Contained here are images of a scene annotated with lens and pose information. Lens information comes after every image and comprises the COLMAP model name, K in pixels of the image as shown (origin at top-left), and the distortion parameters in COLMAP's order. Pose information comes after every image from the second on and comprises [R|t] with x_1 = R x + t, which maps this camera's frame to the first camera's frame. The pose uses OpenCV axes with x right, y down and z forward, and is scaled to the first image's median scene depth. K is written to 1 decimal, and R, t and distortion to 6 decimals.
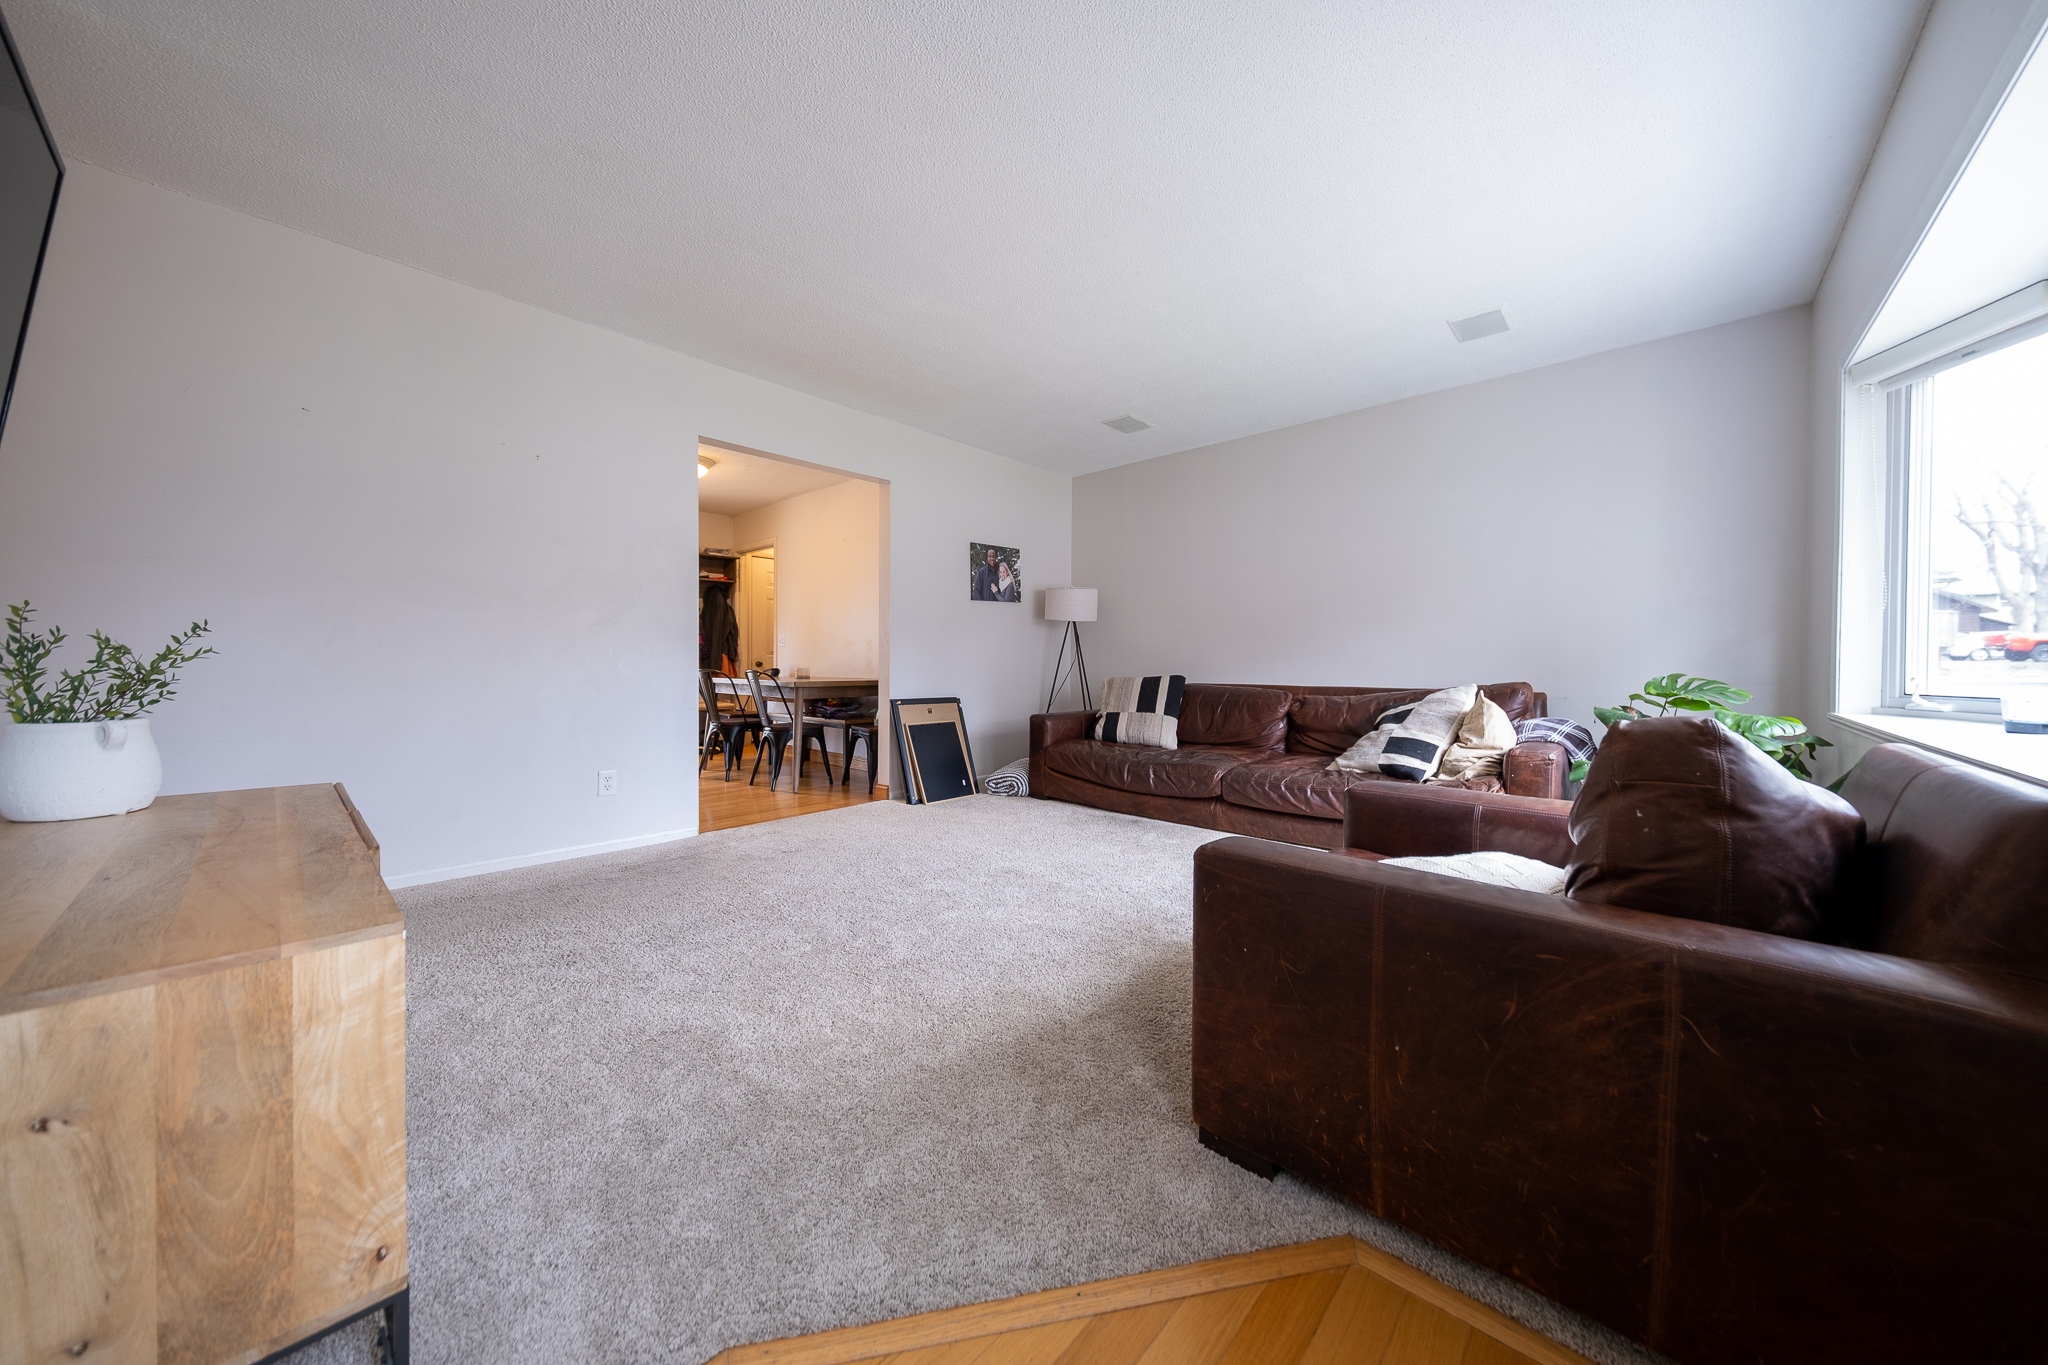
lens RADIAL K [[689.1, 0, 1021.0], [0, 689.1, 674.5], [0, 0, 1]] dist [0.006264, -0.000369]
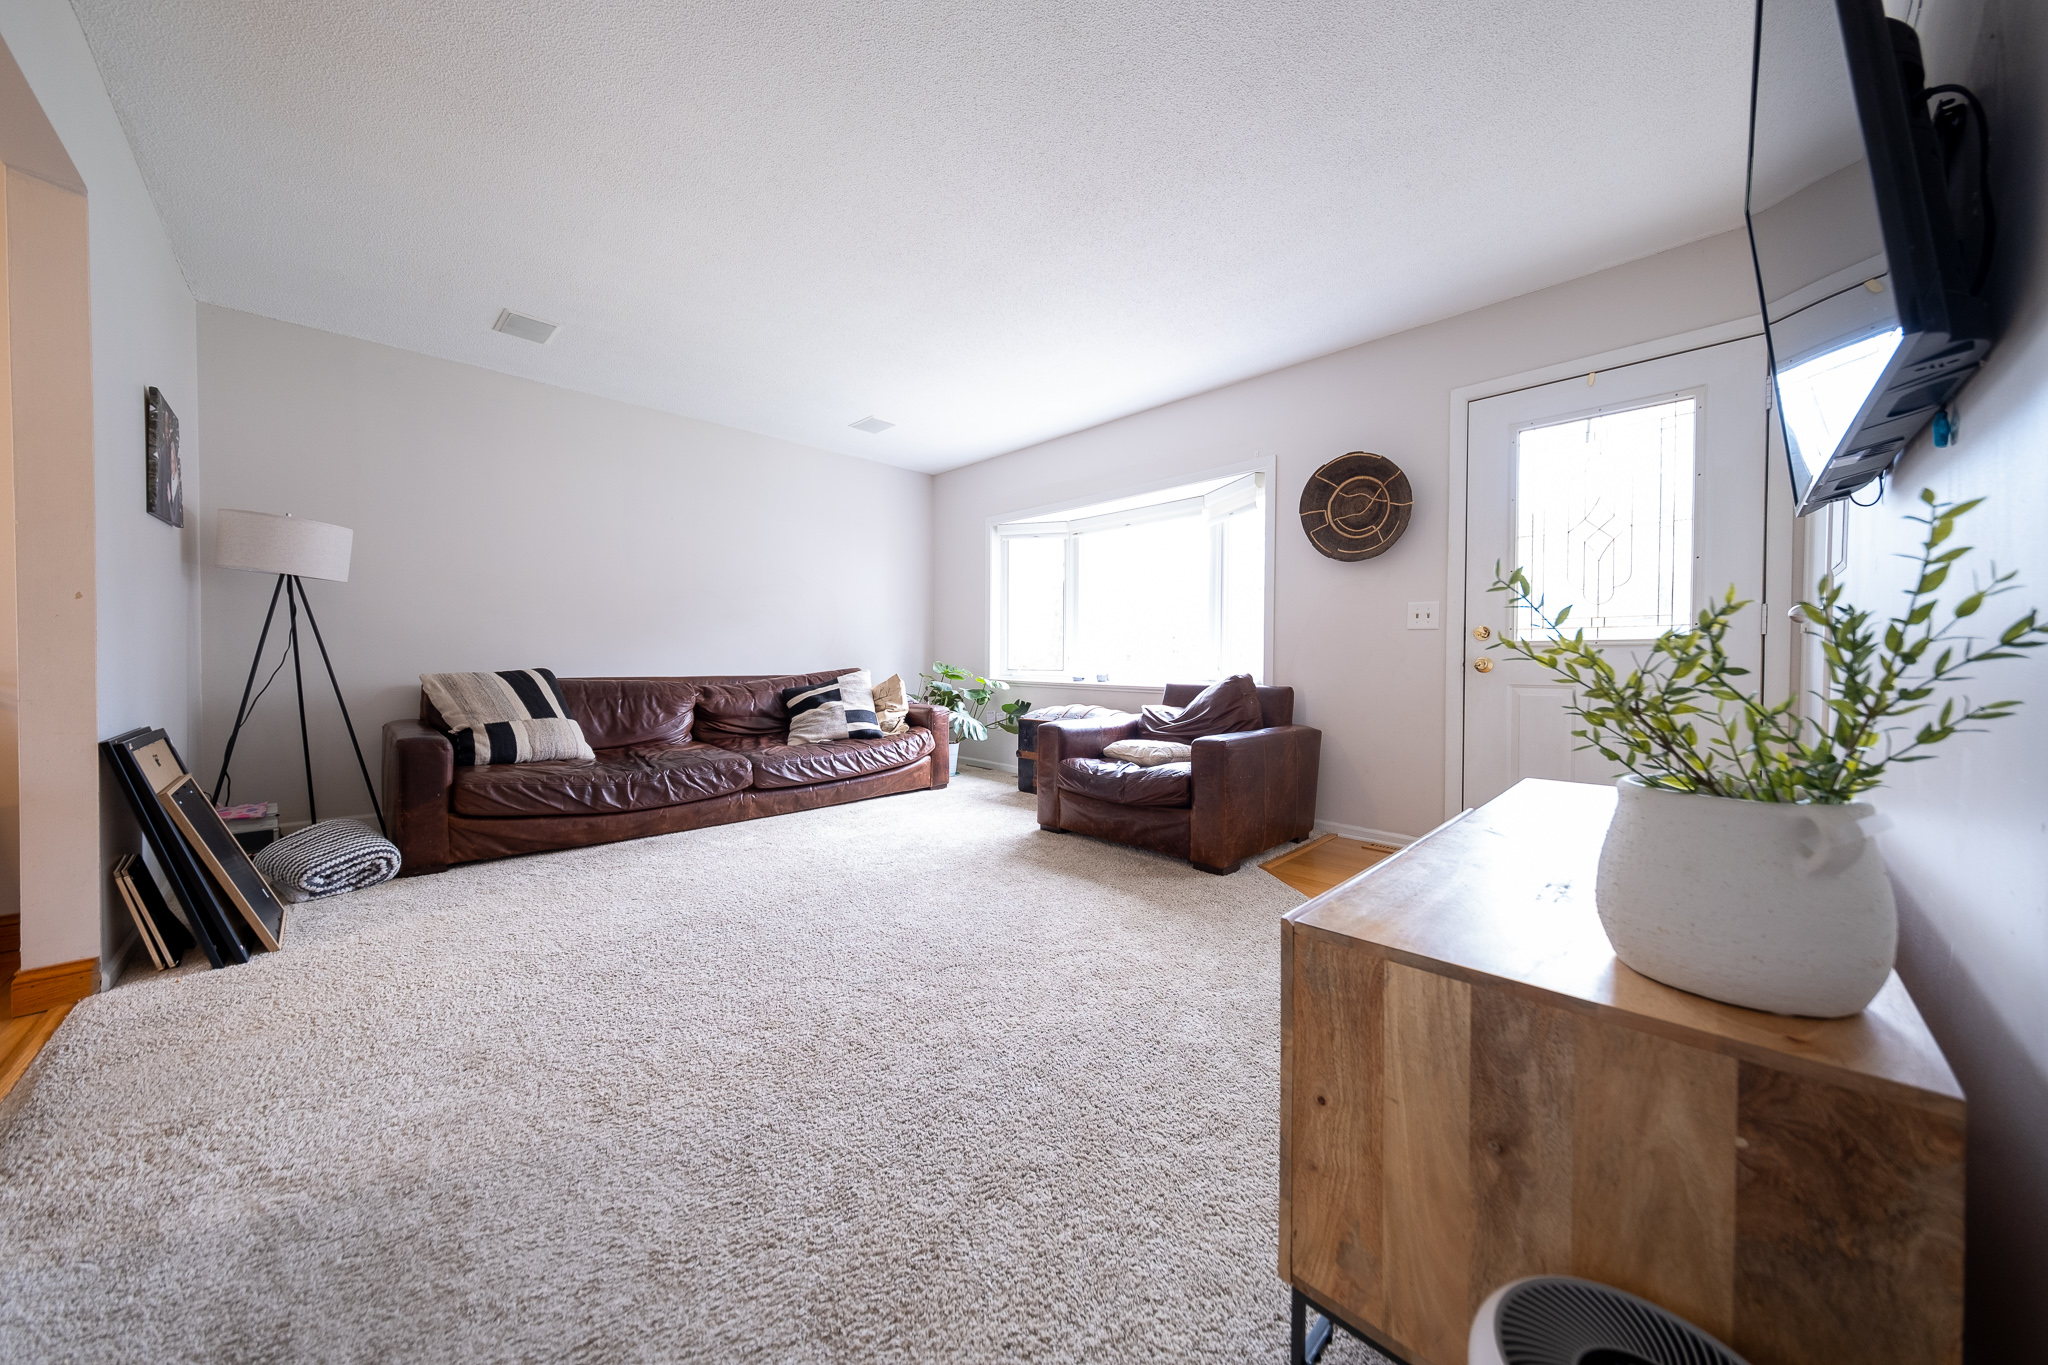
lens RADIAL K [[689.1, 0, 1021.5], [0, 689.1, 684.7], [0, 0, 1]] dist [0.006264, -0.000369]
pose [[0.044298, -0.034831, 0.998411, -0.585252], [0.006401, 0.999381, 0.034580, -0.004906], [-0.998998, 0.004859, 0.044493, 0.463026]]
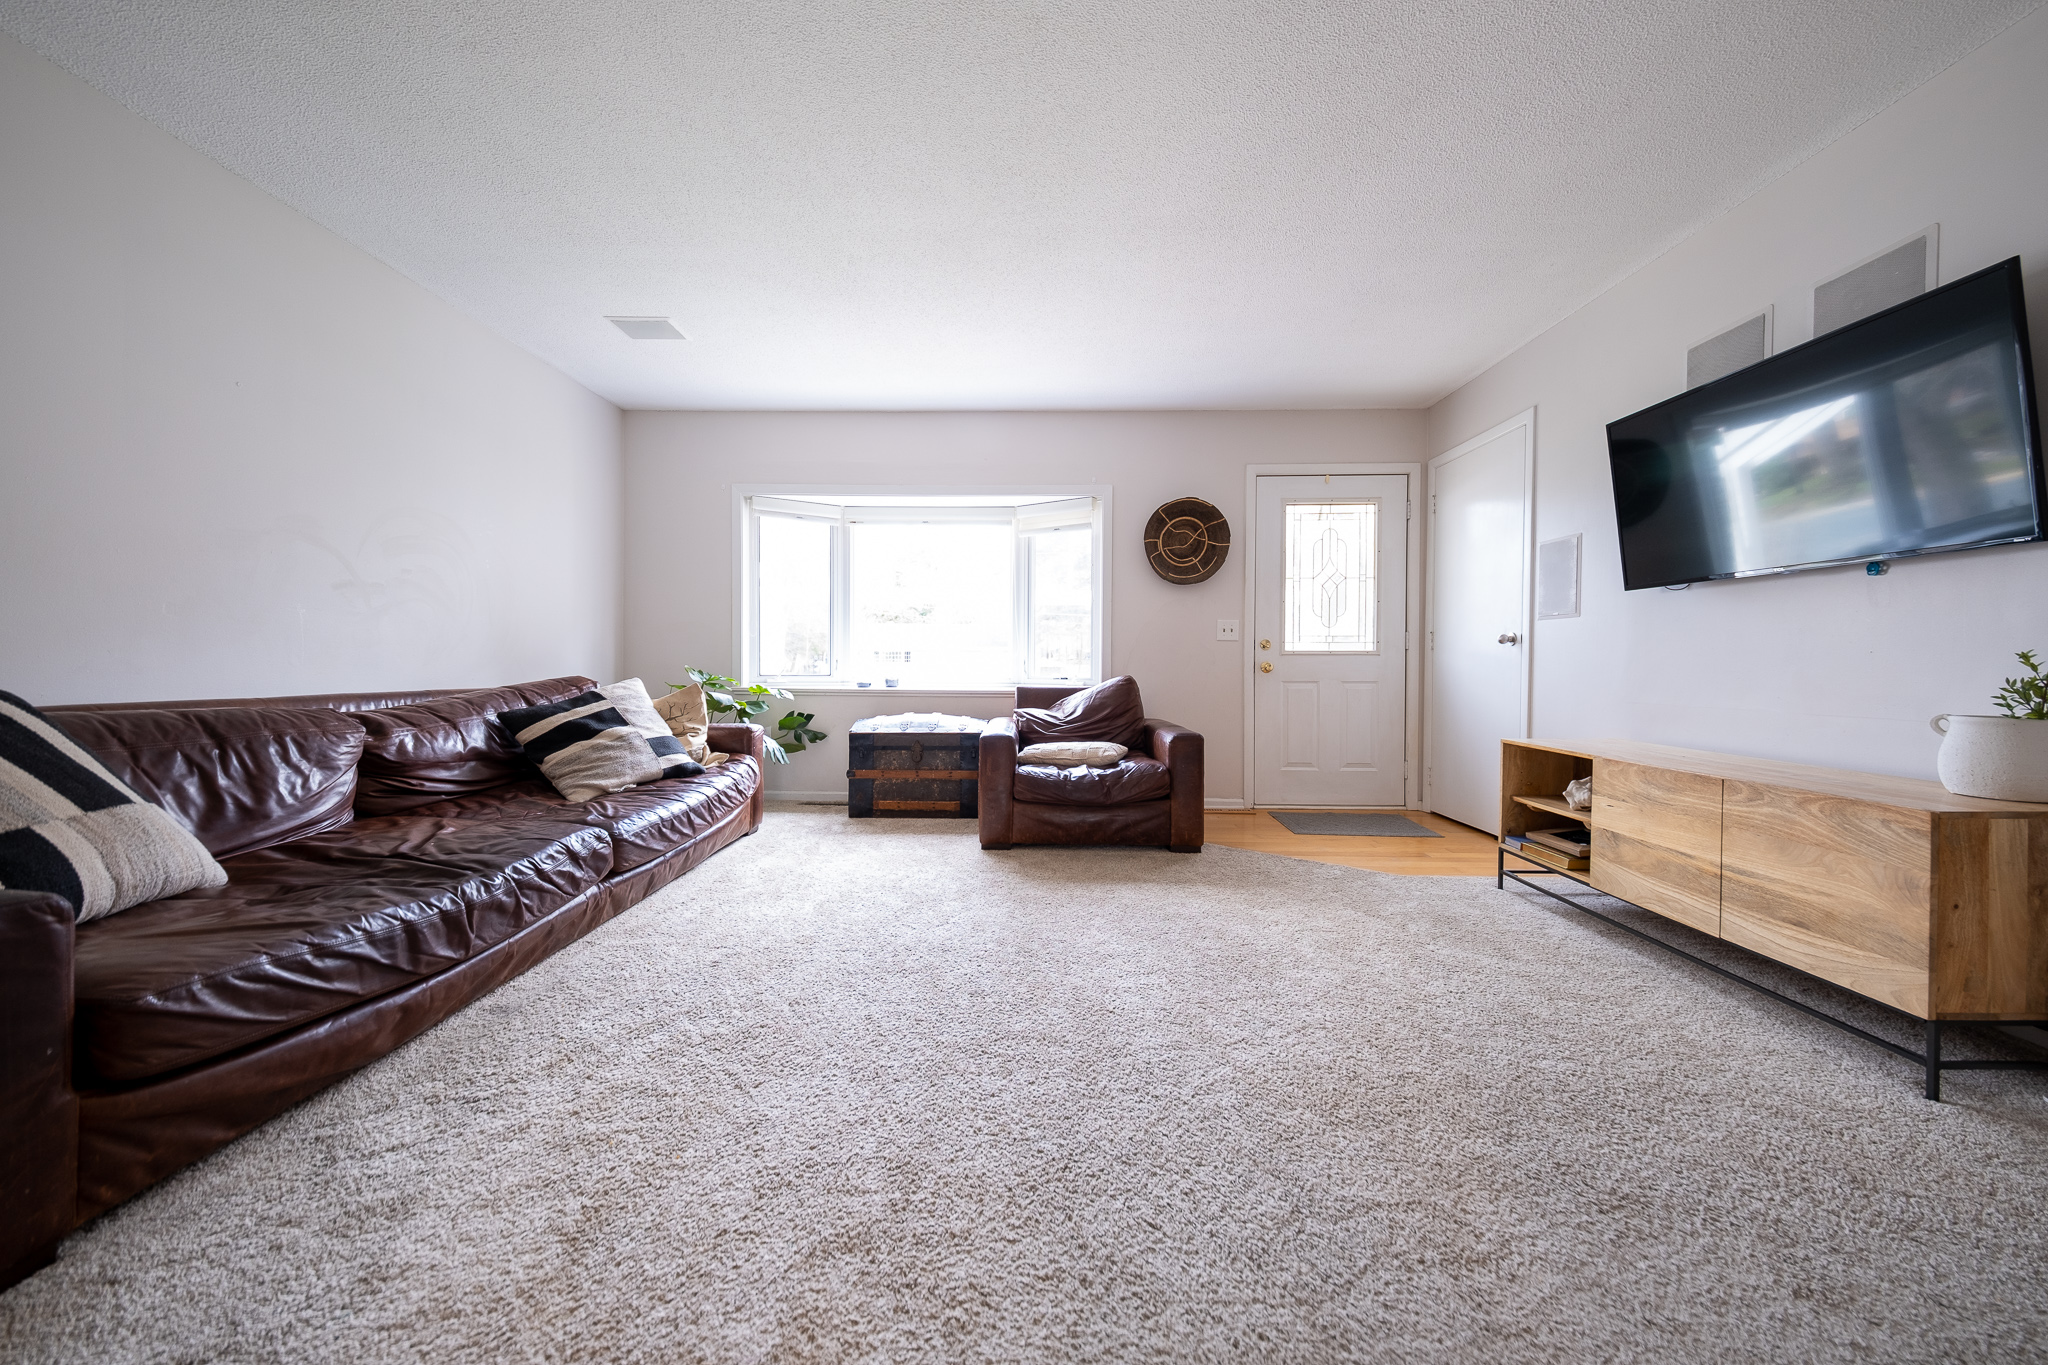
lens RADIAL K [[689.1, 0, 1024.4], [0, 689.1, 678.8], [0, 0, 1]] dist [0.006264, -0.000369]
pose [[-0.670191, -0.015410, 0.742029, -0.348525], [0.006102, 0.999636, 0.026271, -0.009307], [-0.742164, 0.022135, -0.669853, 0.949435]]
